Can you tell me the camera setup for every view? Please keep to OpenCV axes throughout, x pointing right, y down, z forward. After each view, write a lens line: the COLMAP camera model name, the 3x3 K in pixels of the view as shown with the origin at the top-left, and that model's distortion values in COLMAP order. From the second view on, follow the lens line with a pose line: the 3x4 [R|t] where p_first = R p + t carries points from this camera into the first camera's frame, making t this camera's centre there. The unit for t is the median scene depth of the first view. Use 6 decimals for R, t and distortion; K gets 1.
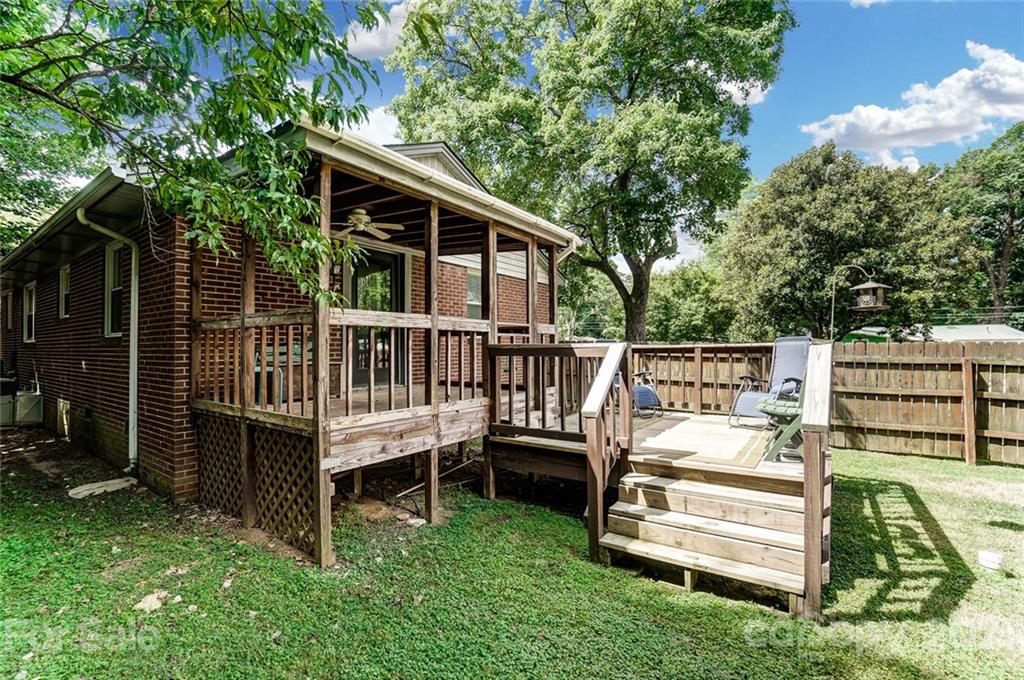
lens RADIAL K [[458.1, 0, 497.3], [0, 458.1, 340.5], [0, 0, 1]] dist [-0.051238, 0.017366]
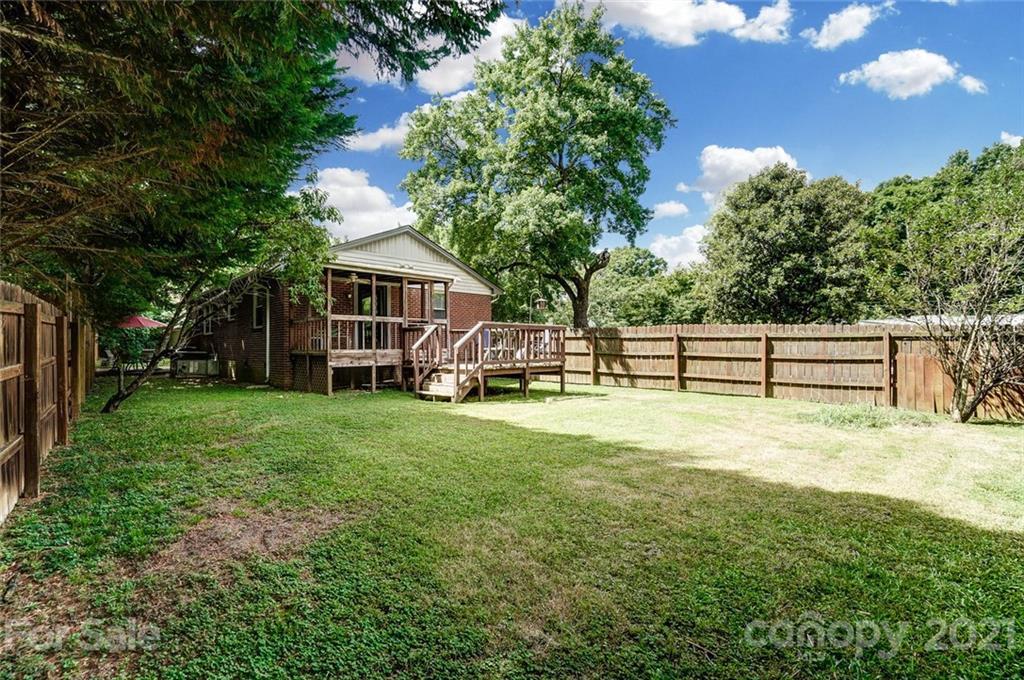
lens RADIAL K [[458.1, 0, 494.6], [0, 458.1, 343.5], [0, 0, 1]] dist [-0.051238, 0.017366]
pose [[0.986174, -0.007679, -0.165537, 0.575609], [0.009208, 0.999922, 0.008471, 0.051162], [0.165459, -0.009878, 0.986167, -0.872944]]
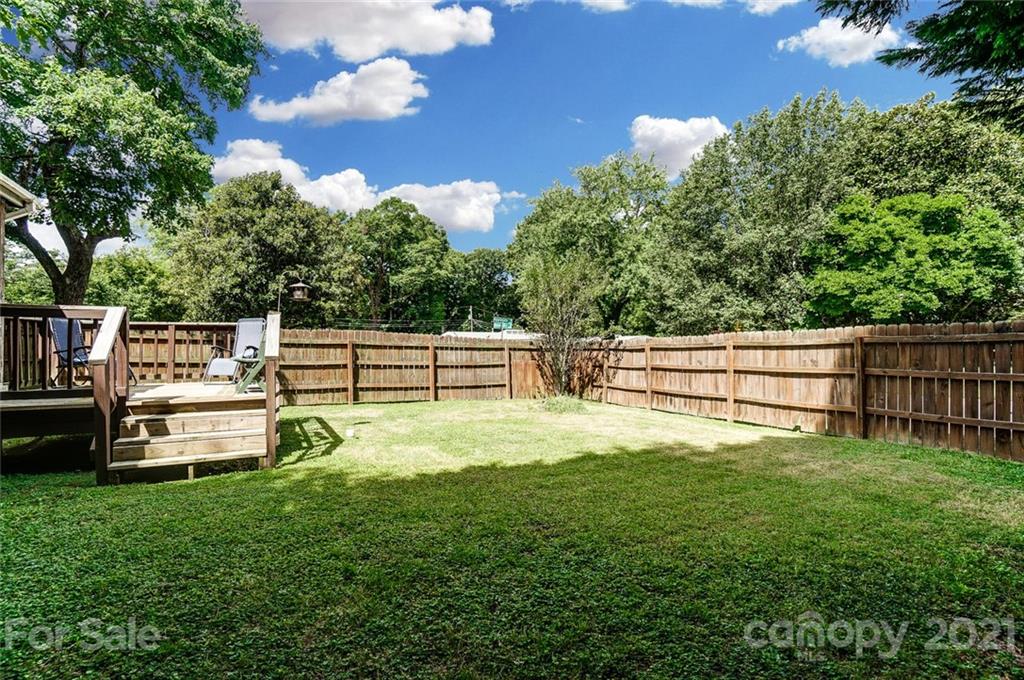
lens RADIAL K [[458.1, 0, 495.3], [0, 458.1, 341.1], [0, 0, 1]] dist [-0.051238, 0.017366]
pose [[0.450310, 0.020126, 0.892645, -0.177361], [-0.016377, 0.999764, -0.014280, 0.052828], [-0.892722, -0.008188, 0.450533, -0.212453]]
